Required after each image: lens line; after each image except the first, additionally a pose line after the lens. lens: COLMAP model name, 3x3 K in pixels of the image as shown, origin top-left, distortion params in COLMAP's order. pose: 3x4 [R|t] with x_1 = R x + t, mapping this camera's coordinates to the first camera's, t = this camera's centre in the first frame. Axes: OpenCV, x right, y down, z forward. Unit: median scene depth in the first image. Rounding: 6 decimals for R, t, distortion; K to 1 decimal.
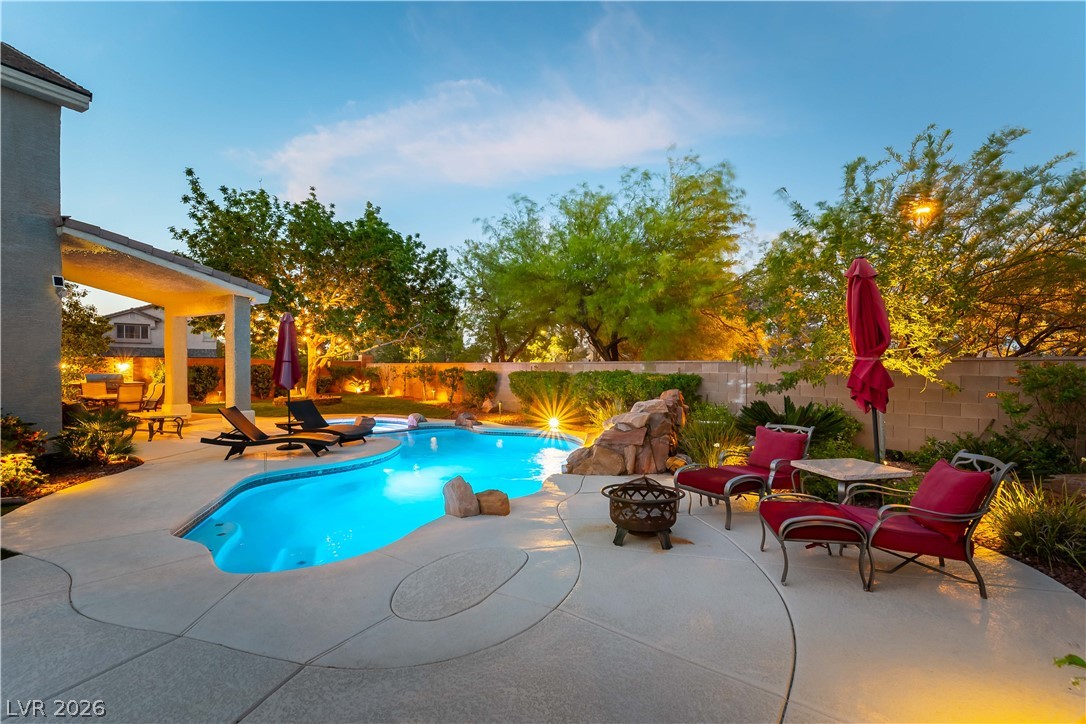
lens RADIAL K [[473.8, 0, 543.0], [0, 473.8, 362.0], [0, 0, 1]] dist [-0.000235, 0.000064]
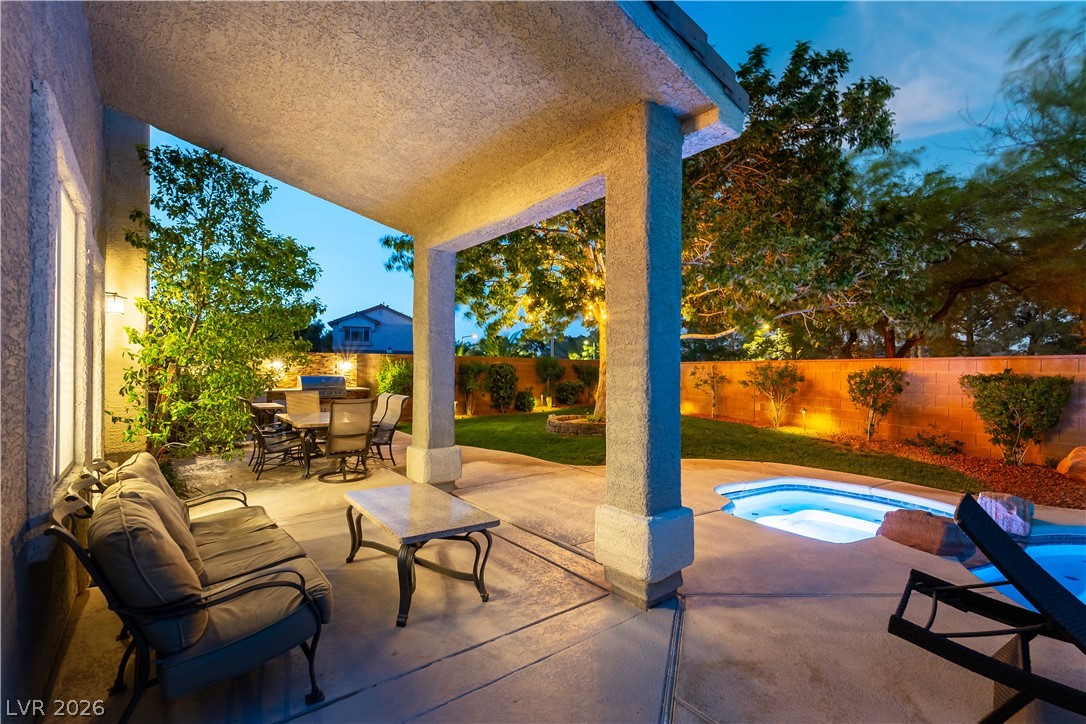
lens RADIAL K [[473.8, 0, 543.0], [0, 473.8, 362.0], [0, 0, 1]] dist [-0.000235, 0.000064]
pose [[0.942663, -0.002986, -0.333733, -0.354993], [0.000543, 0.999972, -0.007415, 0.008907], [0.333746, 0.006809, 0.942638, 0.412218]]
